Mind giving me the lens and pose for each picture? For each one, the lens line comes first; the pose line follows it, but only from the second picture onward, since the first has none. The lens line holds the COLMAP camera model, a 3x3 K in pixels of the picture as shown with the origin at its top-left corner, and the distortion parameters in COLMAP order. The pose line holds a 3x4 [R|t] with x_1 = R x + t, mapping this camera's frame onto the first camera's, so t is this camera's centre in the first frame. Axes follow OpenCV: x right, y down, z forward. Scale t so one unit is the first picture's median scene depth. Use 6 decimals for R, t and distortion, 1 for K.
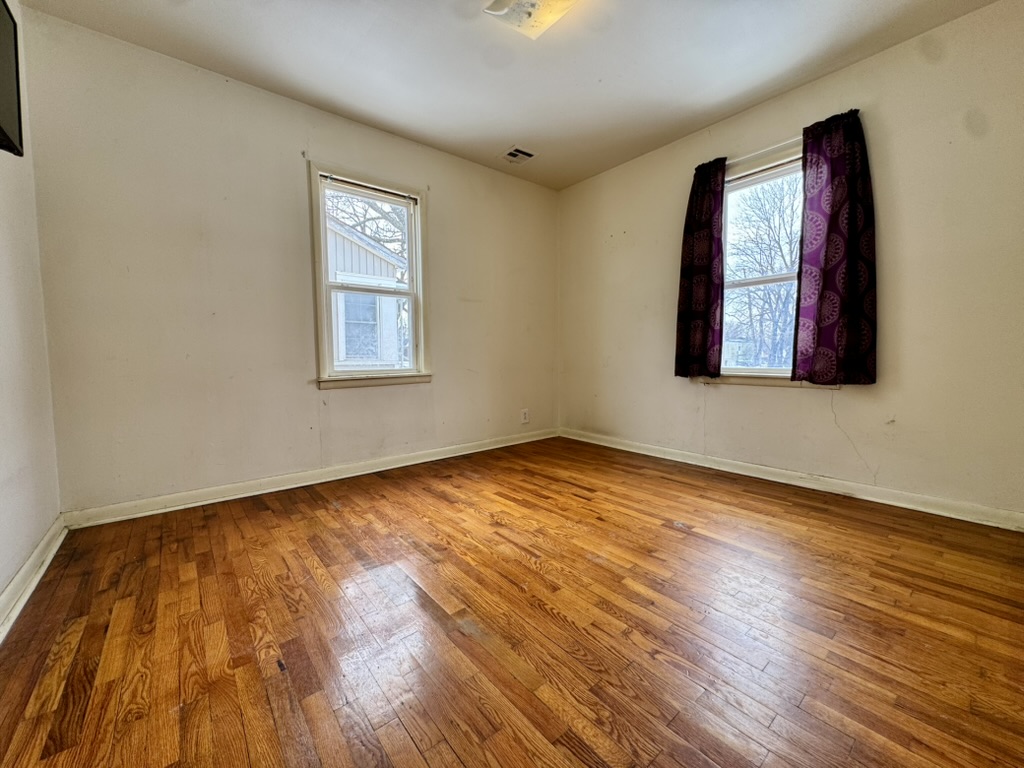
lens RADIAL K [[408.1, 0, 511.0], [0, 408.1, 381.9], [0, 0, 1]] dist [-0.006257, 0.000648]
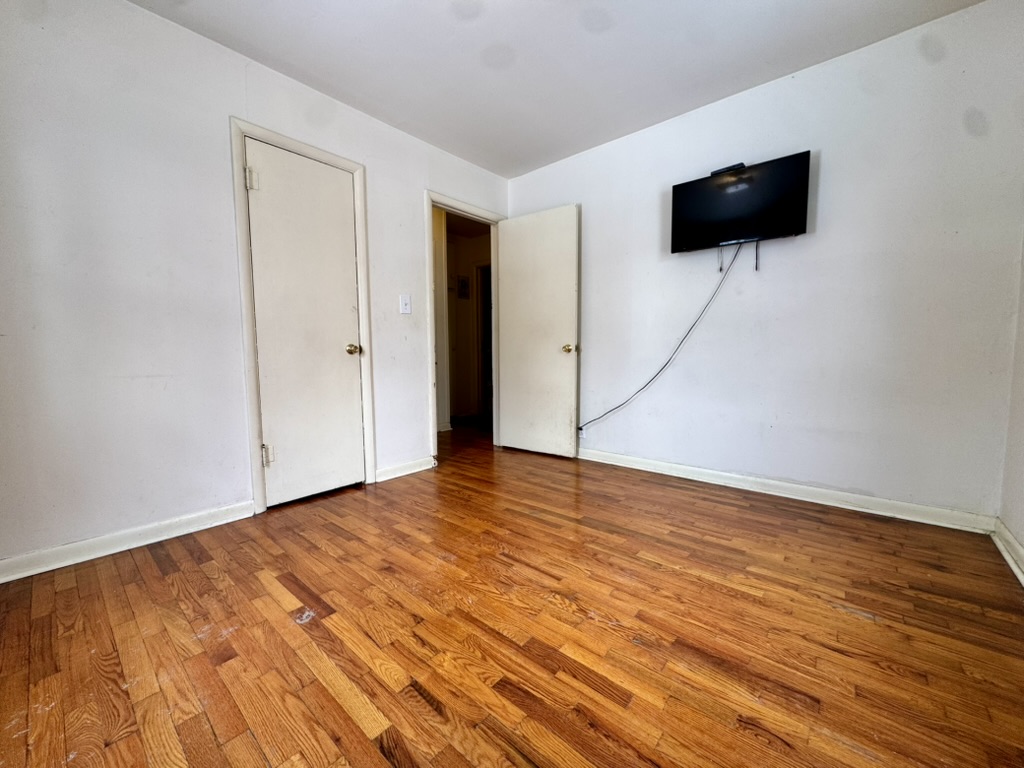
lens RADIAL K [[408.1, 0, 511.0], [0, 408.1, 381.9], [0, 0, 1]] dist [-0.006257, 0.000648]
pose [[-0.985202, 0.030480, -0.168664, 0.205078], [0.006577, 0.990058, 0.140504, -0.156341], [0.171269, 0.137315, -0.975608, 1.940252]]
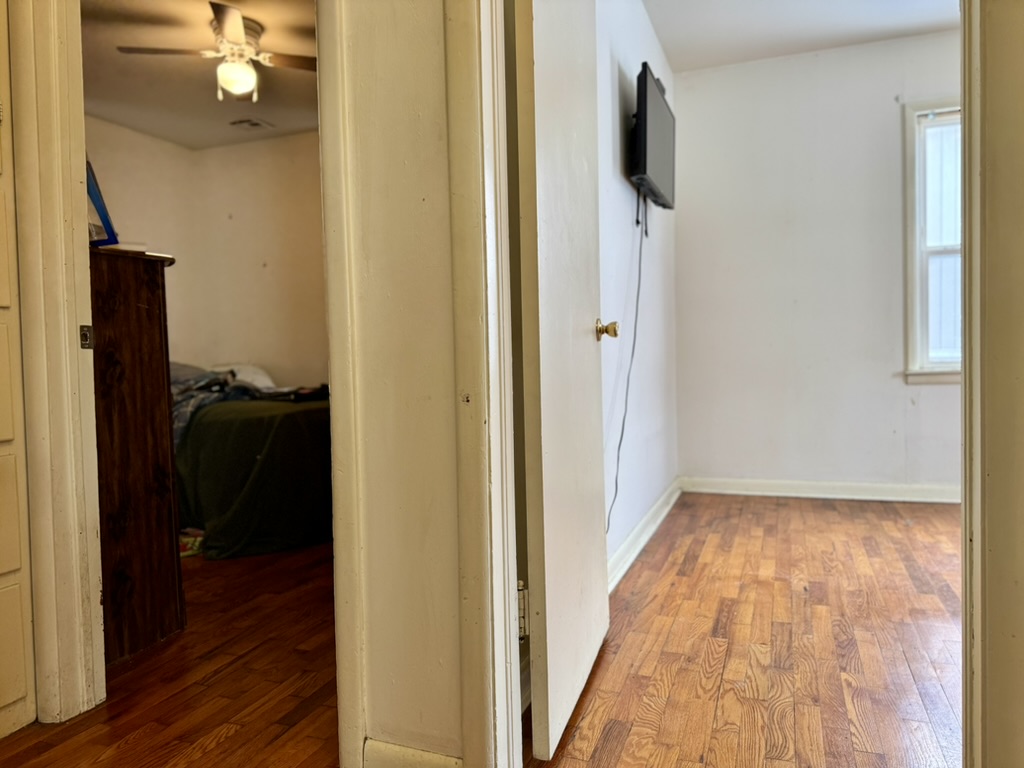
lens RADIAL K [[717.0, 0, 512.2], [0, 717.0, 369.2], [0, 0, 1]] dist [-0.003798, -0.003380]
pose [[0.499063, 0.019993, -0.866335, 0.575025], [-0.040816, 0.999167, -0.000454, 0.033428], [0.865604, 0.035588, 0.499463, -0.596178]]
